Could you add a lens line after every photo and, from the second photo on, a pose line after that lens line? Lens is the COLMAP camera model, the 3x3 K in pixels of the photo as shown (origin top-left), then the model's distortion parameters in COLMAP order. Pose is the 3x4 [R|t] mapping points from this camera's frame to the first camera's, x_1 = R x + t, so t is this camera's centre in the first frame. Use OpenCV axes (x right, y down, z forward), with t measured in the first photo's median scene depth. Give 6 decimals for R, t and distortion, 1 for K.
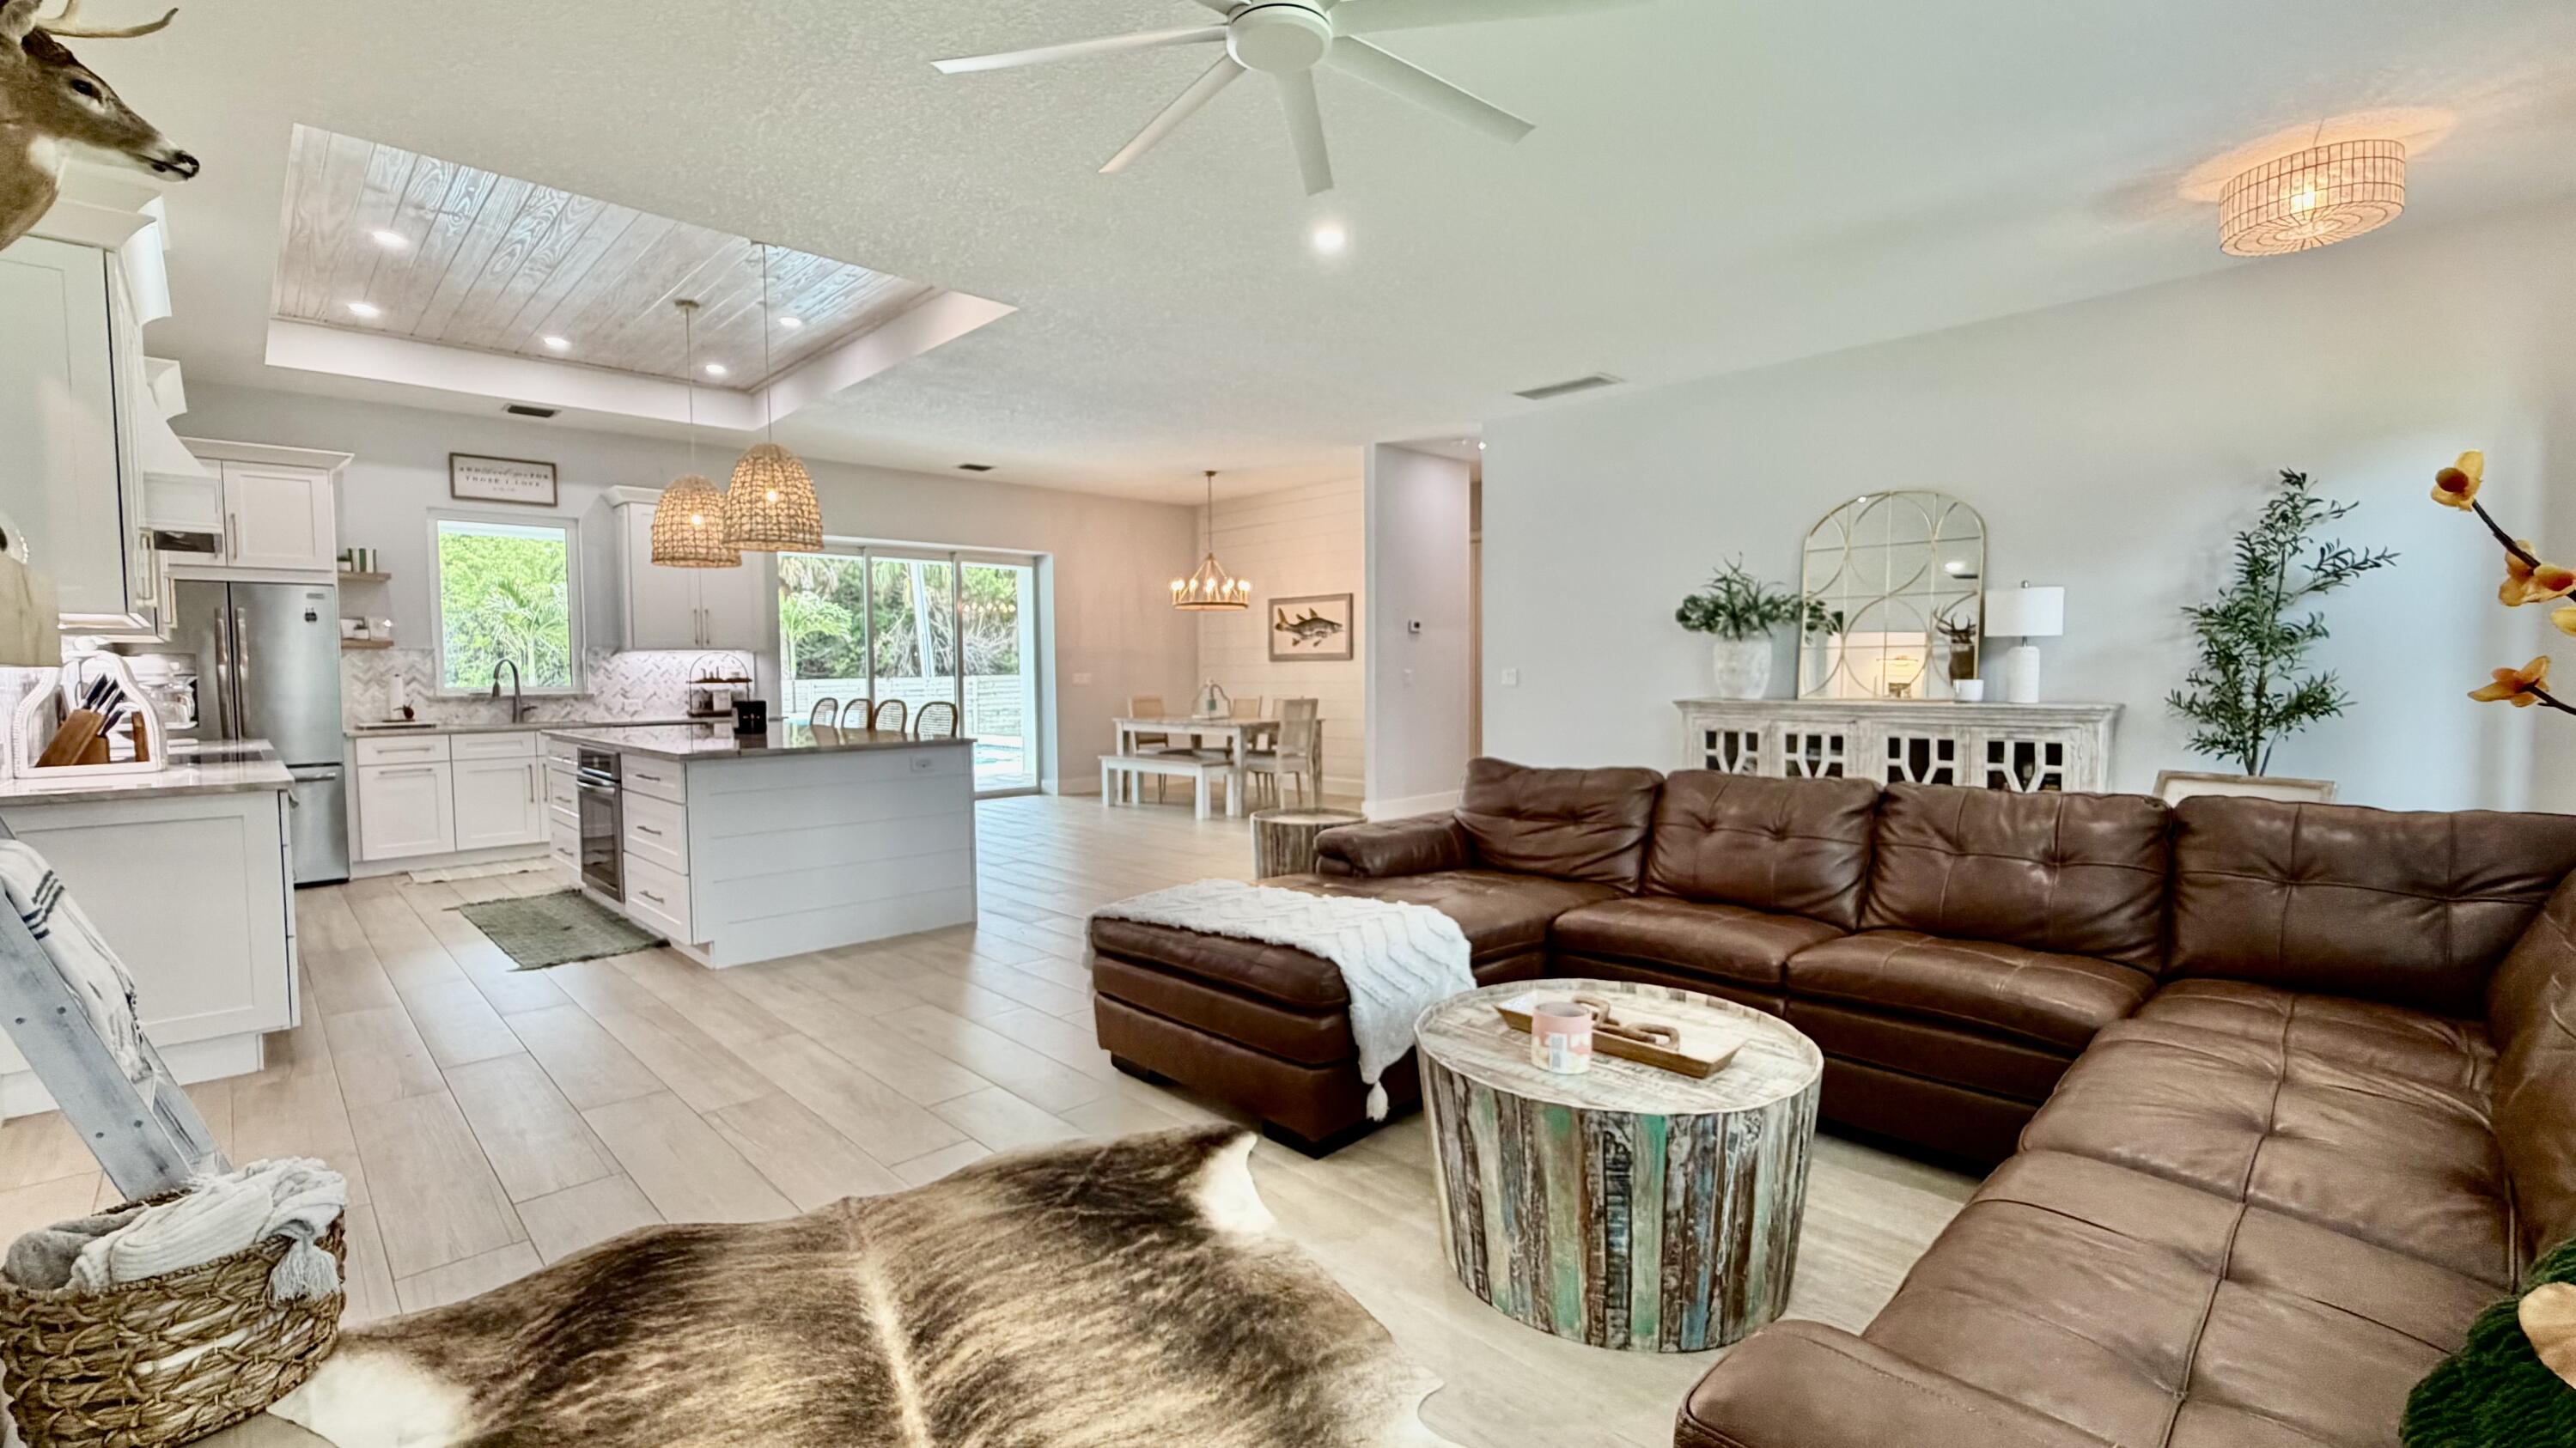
lens RADIAL K [[1084.0, 0, 1288.0], [0, 1084.0, 724.0], [0, 0, 1]] dist [-0.000534, -0.000043]
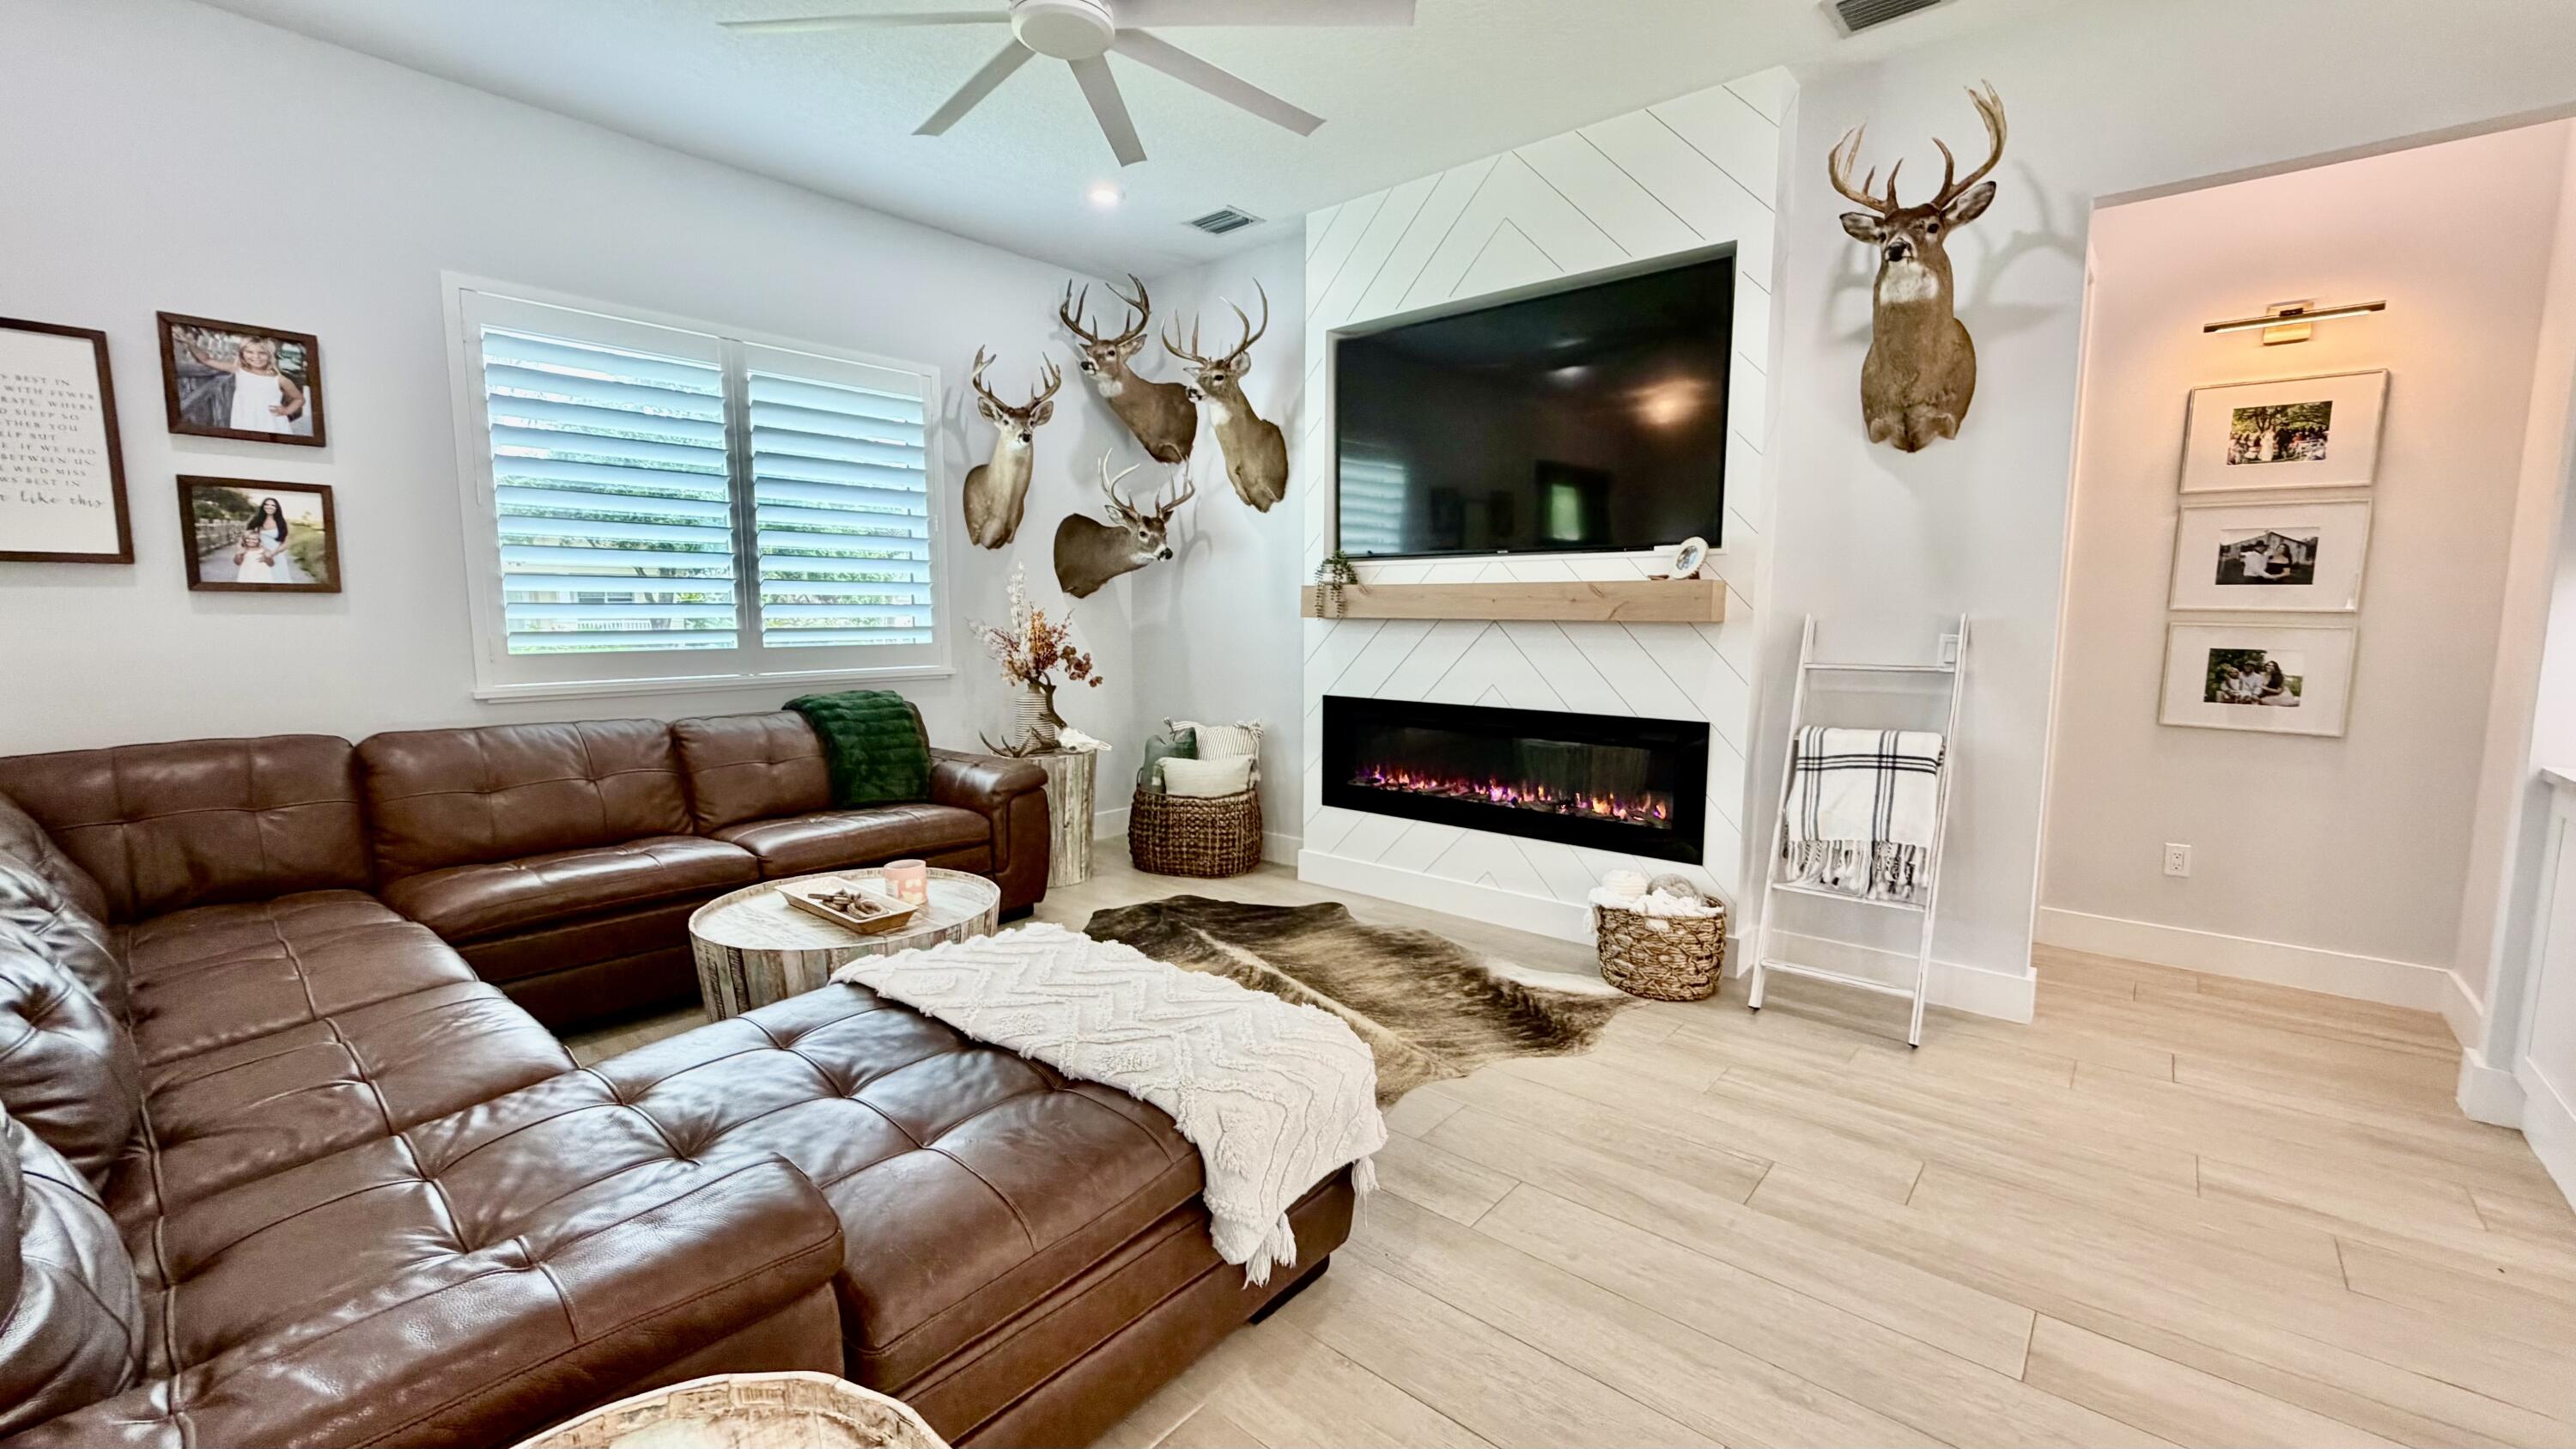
lens RADIAL K [[1029.3, 0, 1283.6], [0, 1029.3, 722.6], [0, 0, 1]] dist [0.000958, 0.000035]
pose [[-0.996763, 0.016196, -0.078747, -0.045985], [0.002976, 0.986259, 0.165180, -0.046893], [0.080340, 0.164410, -0.983115, 0.727769]]
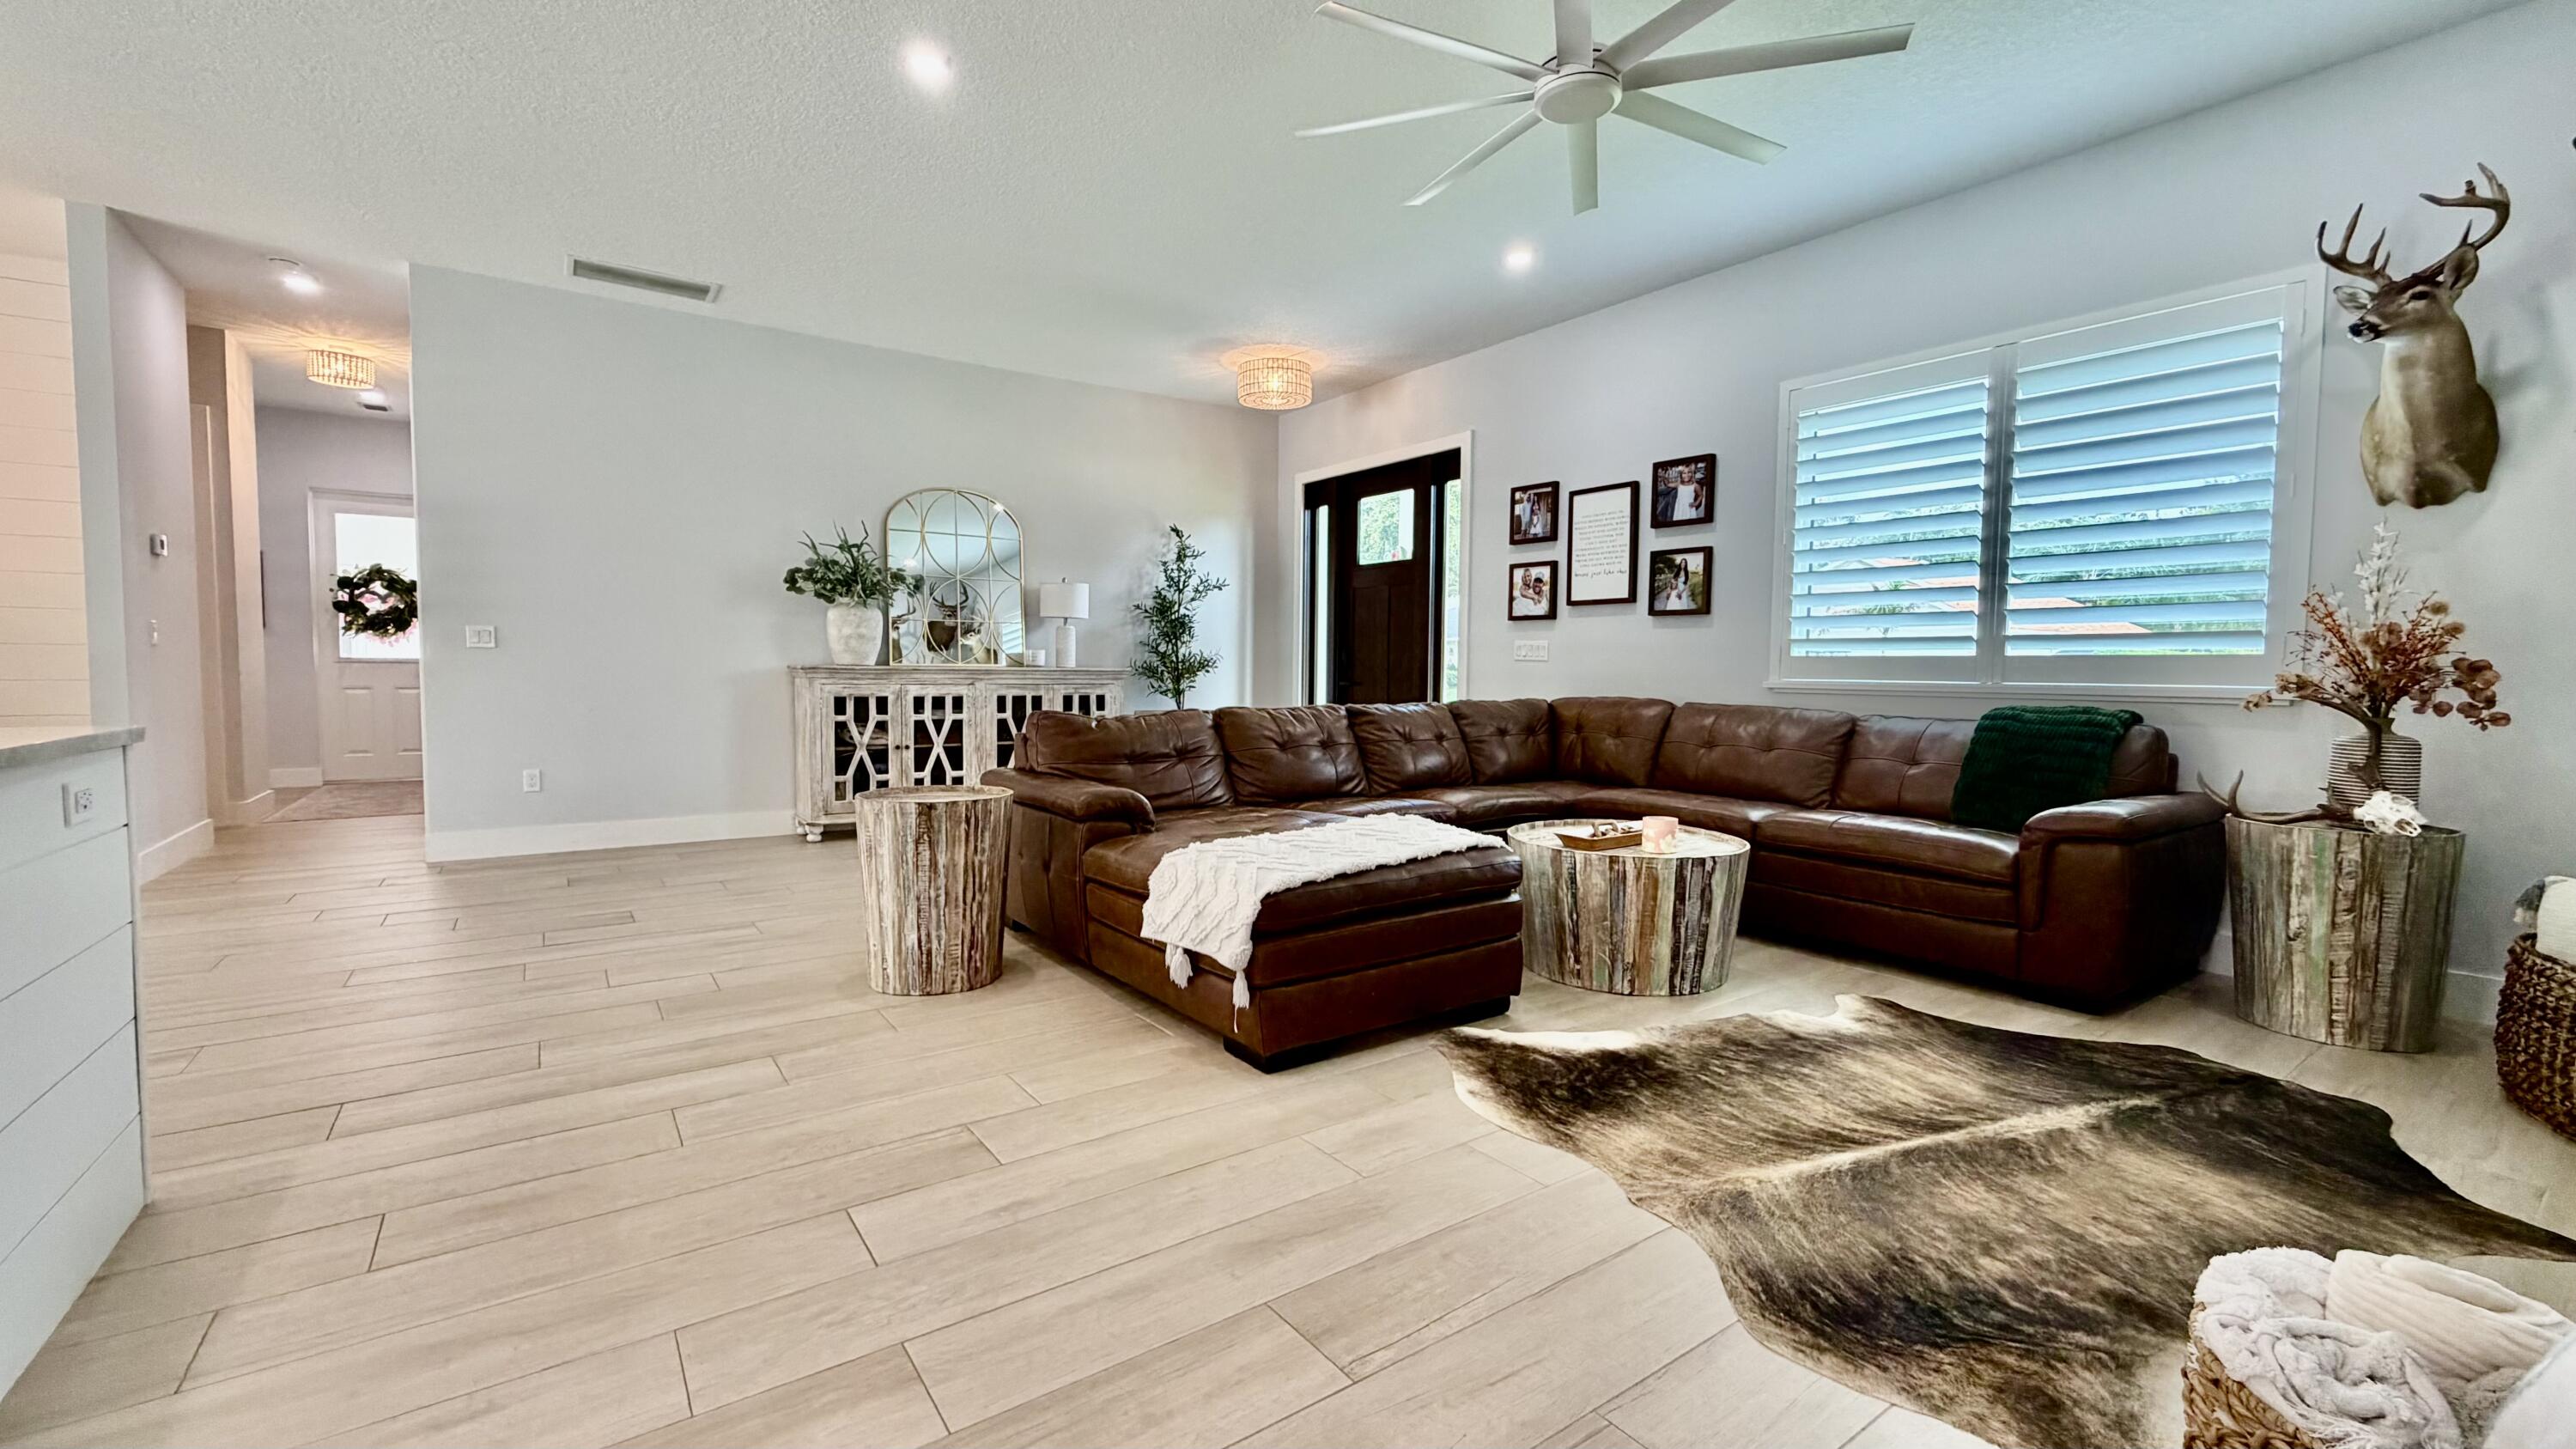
lens RADIAL K [[1043.1, 0, 1281.3], [0, 1043.1, 722.9], [0, 0, 1]] dist [0.000111, 0.000526]
pose [[0.156560, -0.042270, 0.986763, -0.442136], [0.038562, 0.998584, 0.036658, 0.009821], [-0.986915, 0.032312, 0.157969, 0.405402]]
